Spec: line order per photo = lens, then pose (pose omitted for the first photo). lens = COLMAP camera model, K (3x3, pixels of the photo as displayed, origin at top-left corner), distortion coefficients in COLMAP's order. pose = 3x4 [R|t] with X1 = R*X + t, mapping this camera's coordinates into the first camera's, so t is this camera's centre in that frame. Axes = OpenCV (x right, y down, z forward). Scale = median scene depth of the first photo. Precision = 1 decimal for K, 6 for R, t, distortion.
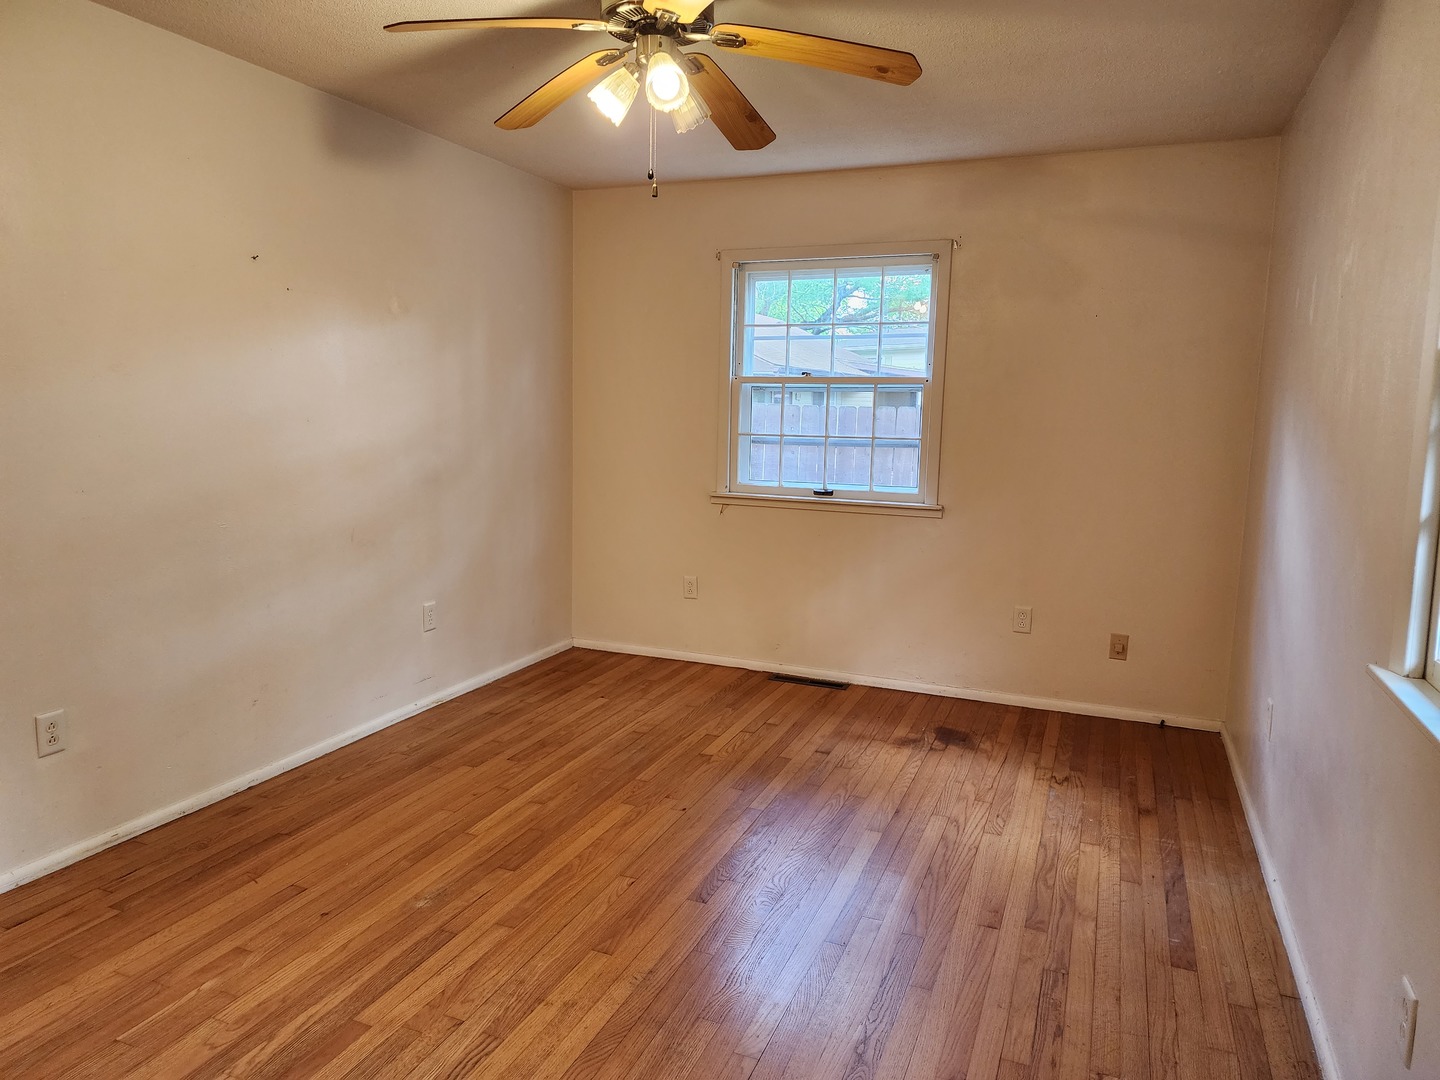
lens RADIAL K [[945.1, 0, 722.4], [0, 945.1, 543.2], [0, 0, 1]] dist [0.019206, -0.013568]
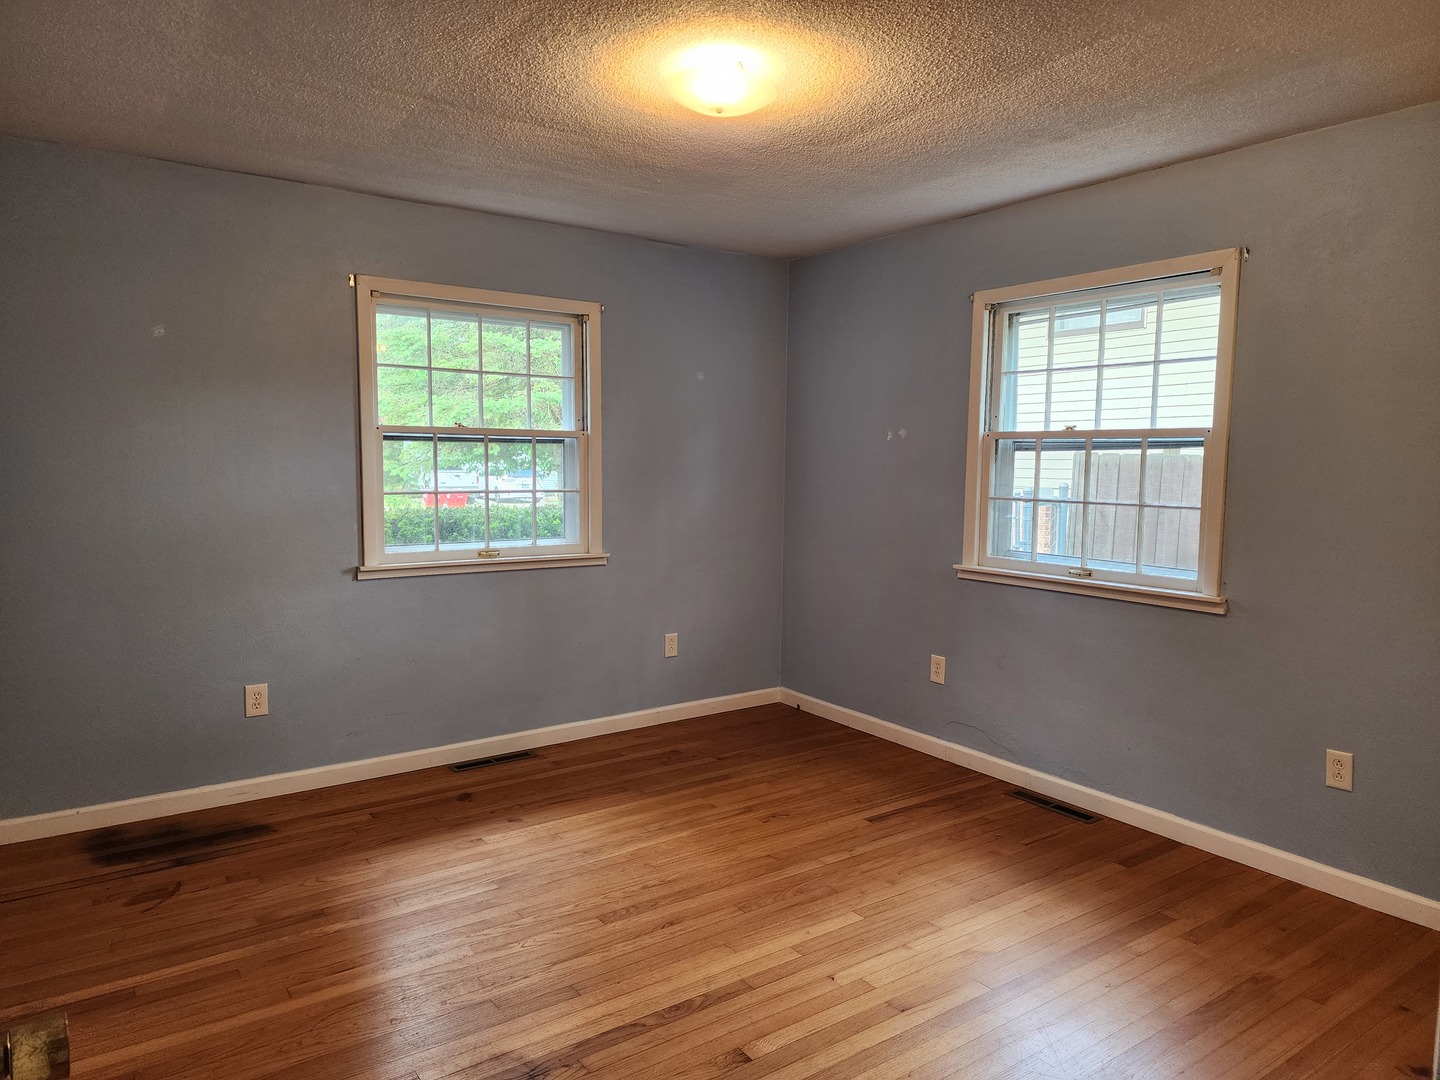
lens RADIAL K [[945.1, 0, 715.4], [0, 945.1, 549.7], [0, 0, 1]] dist [0.019206, -0.013568]
pose [[0.852560, 0.047073, -0.520505, 0.266240], [-0.076184, 0.996491, -0.034666, -0.020702], [0.517047, 0.069209, 0.853154, 0.144989]]
